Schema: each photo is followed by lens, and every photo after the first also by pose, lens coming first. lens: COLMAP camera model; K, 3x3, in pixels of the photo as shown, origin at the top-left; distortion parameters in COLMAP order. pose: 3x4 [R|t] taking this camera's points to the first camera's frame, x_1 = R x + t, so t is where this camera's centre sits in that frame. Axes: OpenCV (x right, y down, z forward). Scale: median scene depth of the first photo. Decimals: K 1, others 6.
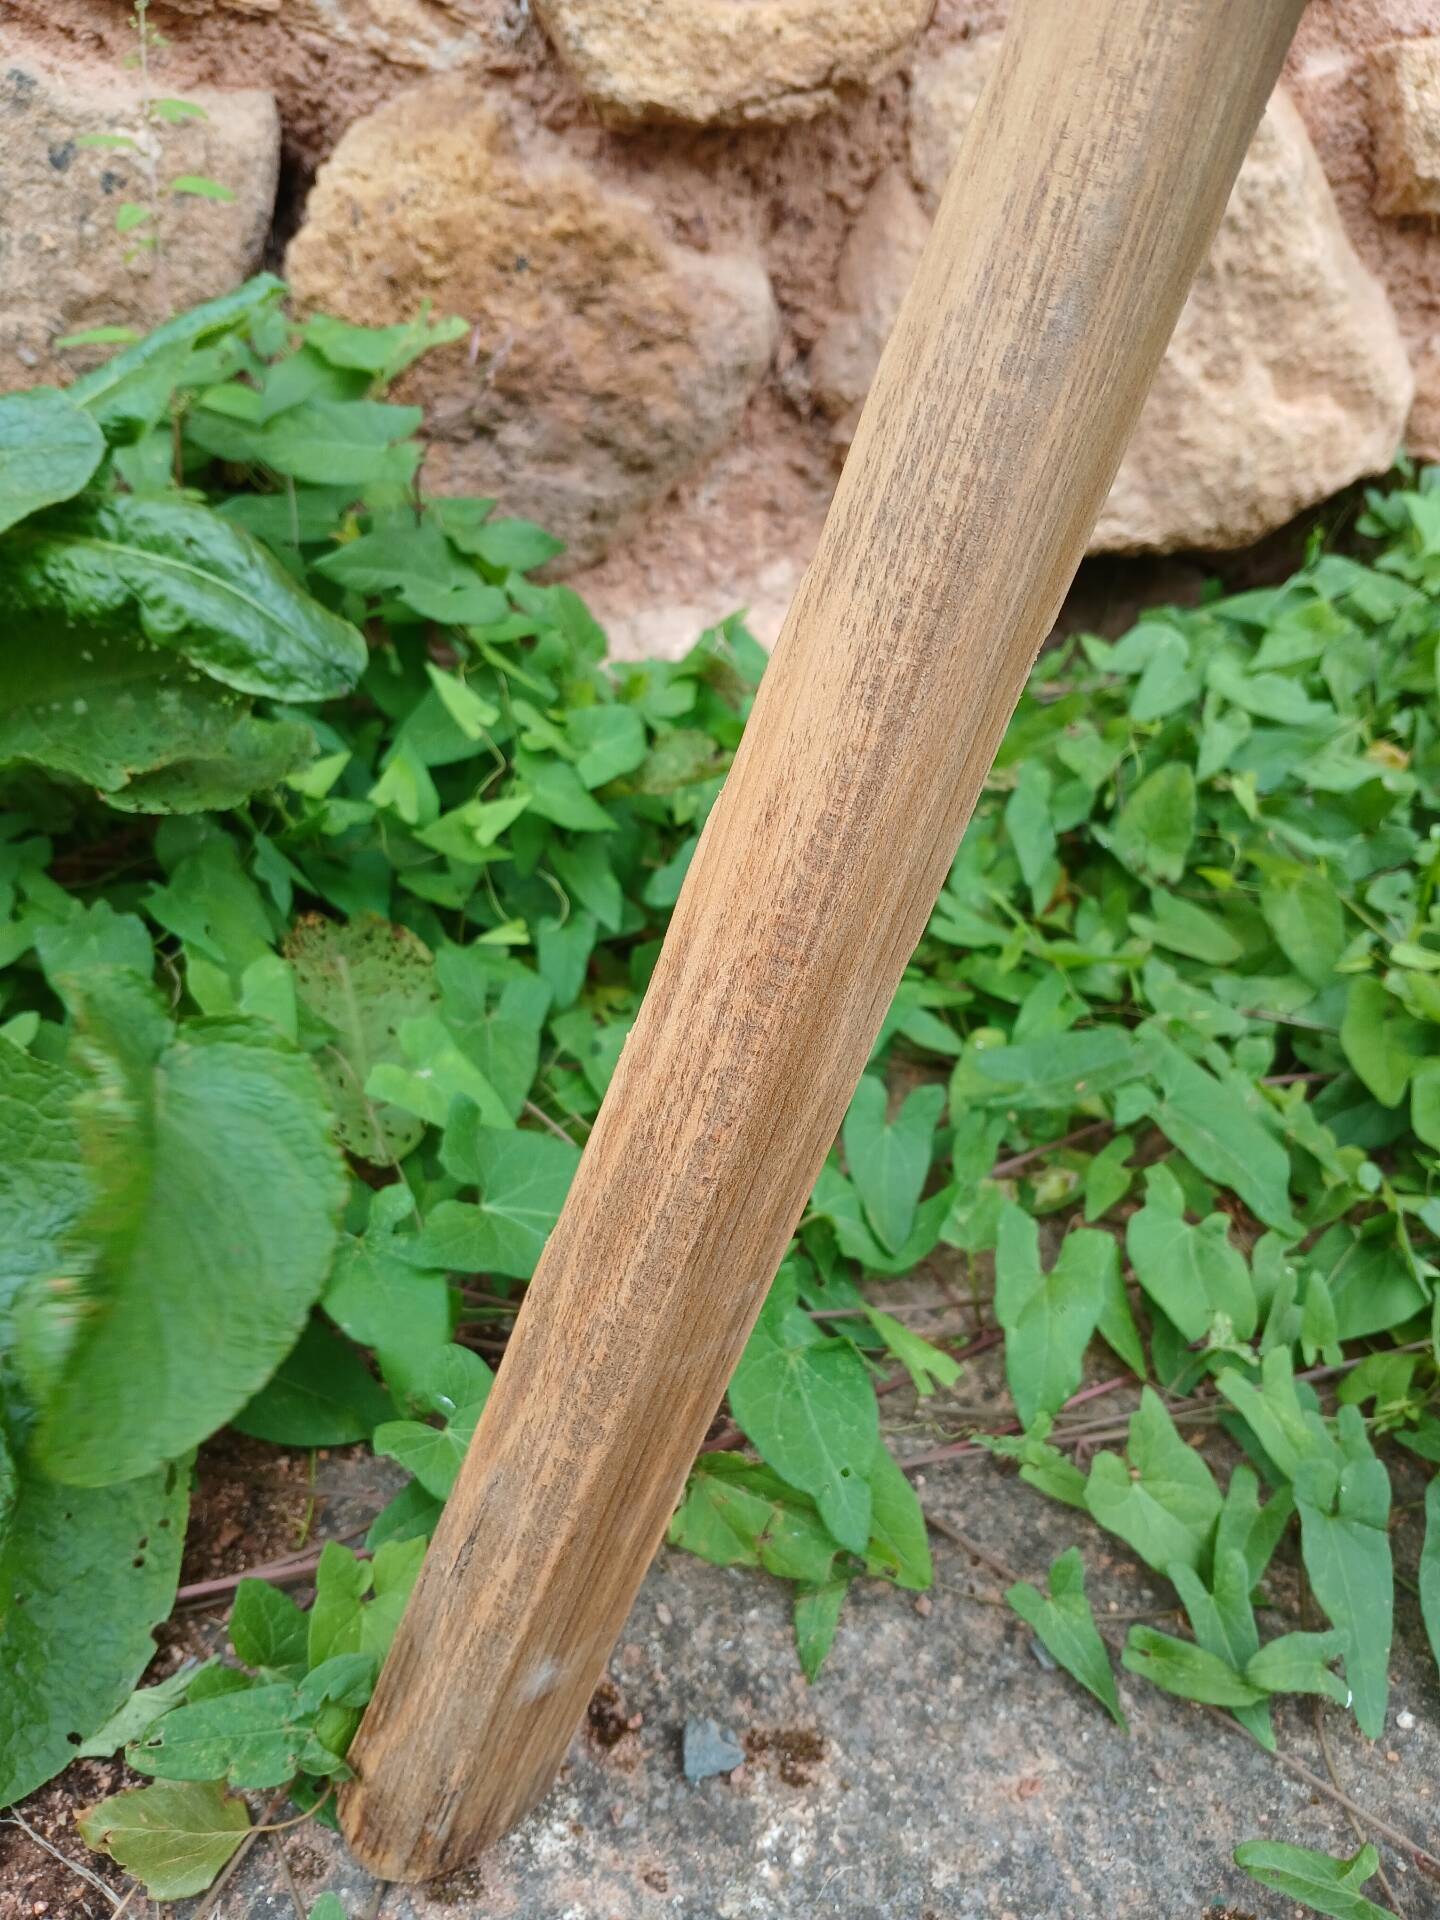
lens RADIAL K [[1543.3, 0, 717.0], [0, 1543.3, 943.9], [0, 0, 1]] dist [-0.039839, -0.012101]
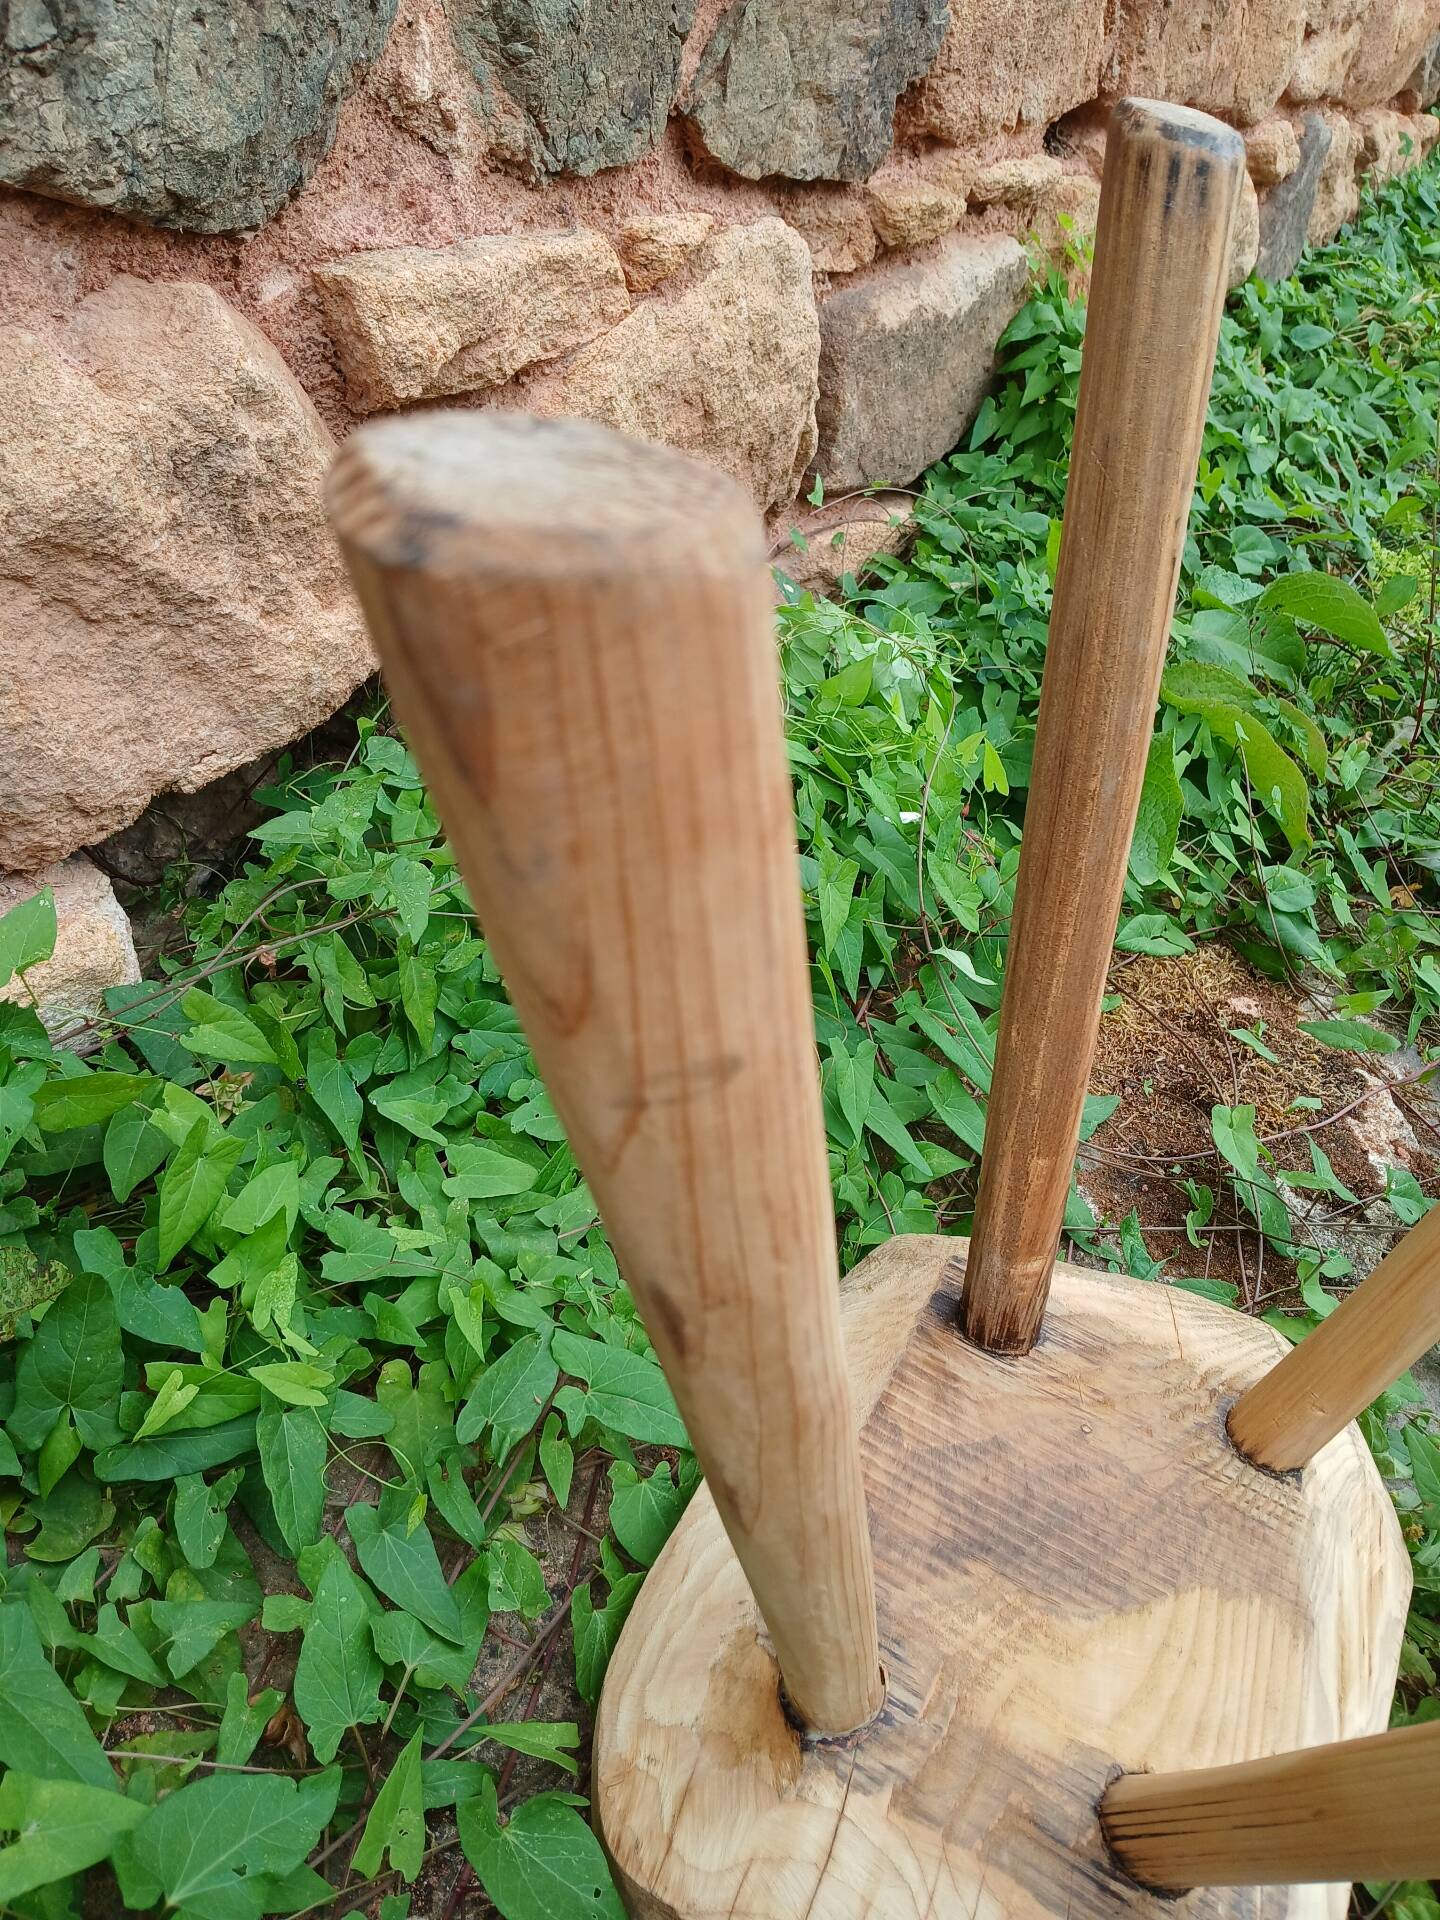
lens RADIAL K [[1505.6, 0, 716.8], [0, 1505.6, 954.2], [0, 0, 1]] dist [0.015717, -0.081371]
pose [[0.707750, -0.370673, 0.601407, -0.236262], [0.254761, 0.927928, 0.272113, -0.537125], [-0.658928, -0.039373, 0.751175, 0.045623]]
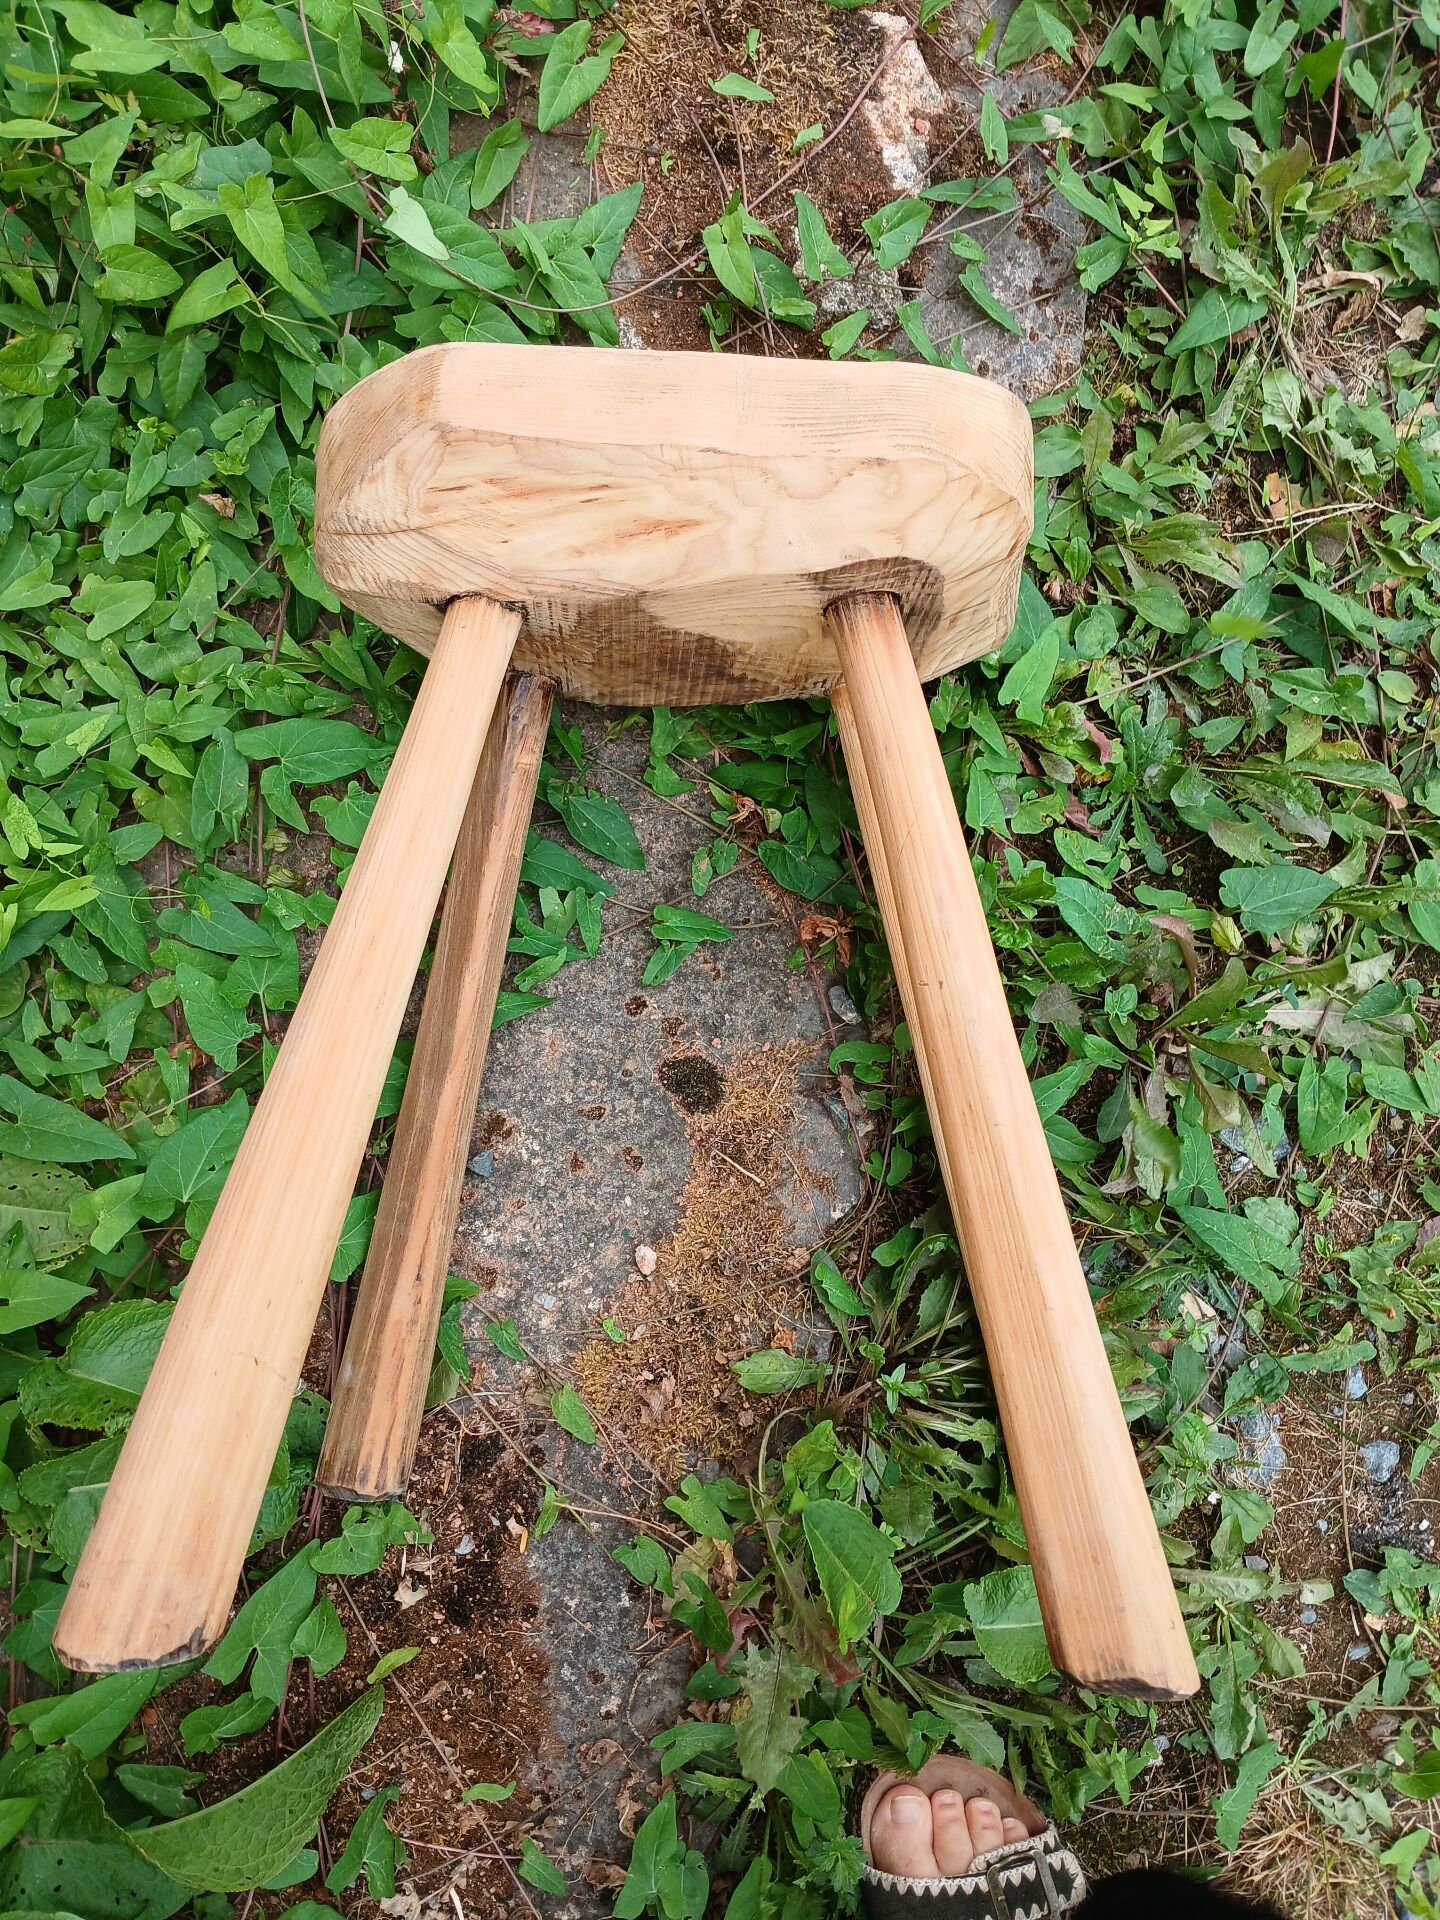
lens RADIAL K [[1526.6, 0, 711.7], [0, 1526.6, 992.1], [0, 0, 1]] dist [0.106376, -0.215824]
pose [[0.444977, -0.895406, 0.015602, 0.267397], [0.487606, 0.256858, 0.834425, -1.022372], [-0.751157, -0.363692, 0.550901, -0.363849]]
